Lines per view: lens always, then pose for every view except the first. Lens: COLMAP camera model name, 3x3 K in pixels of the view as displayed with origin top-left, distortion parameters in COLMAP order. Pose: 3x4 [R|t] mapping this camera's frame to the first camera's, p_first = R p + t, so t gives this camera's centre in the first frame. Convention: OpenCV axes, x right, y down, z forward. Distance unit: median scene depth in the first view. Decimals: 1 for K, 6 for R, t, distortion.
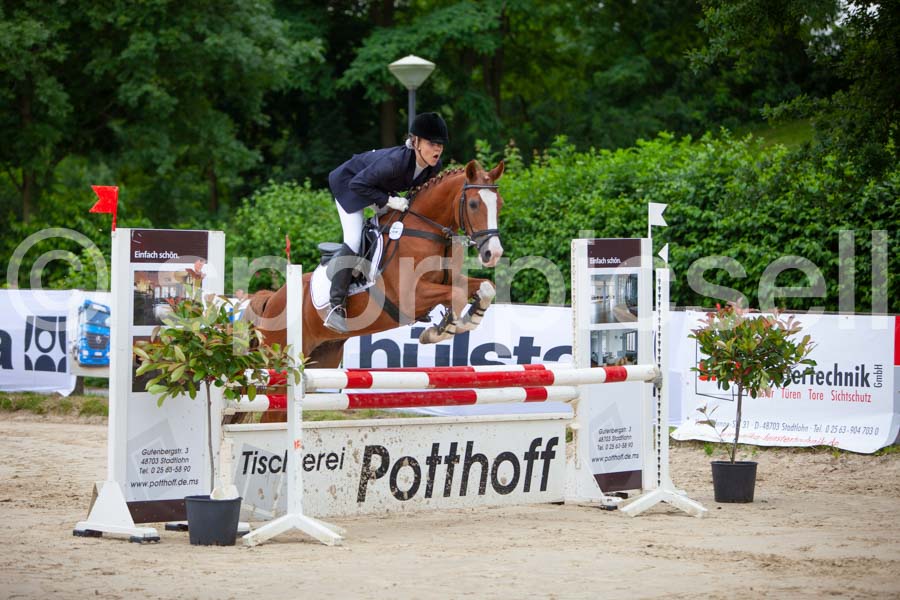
lens RADIAL K [[3174.9, 0, 443.8], [0, 3174.9, 301.8], [0, 0, 1]] dist [0.187037, 0.000000]
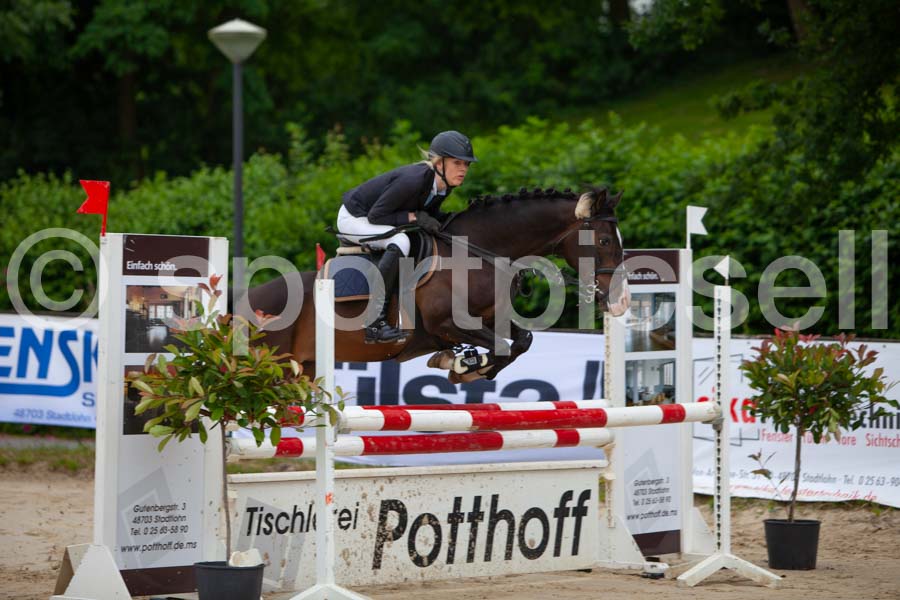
lens RADIAL K [[3927.1, 0, 447.7], [0, 3927.1, 296.4], [0, 0, 1]] dist [0.580915, 0.000000]
pose [[0.993227, 0.005453, 0.116061, -0.118411], [-0.004661, 0.999964, -0.007095, -0.000145], [-0.116096, 0.006506, 0.993217, -0.009912]]
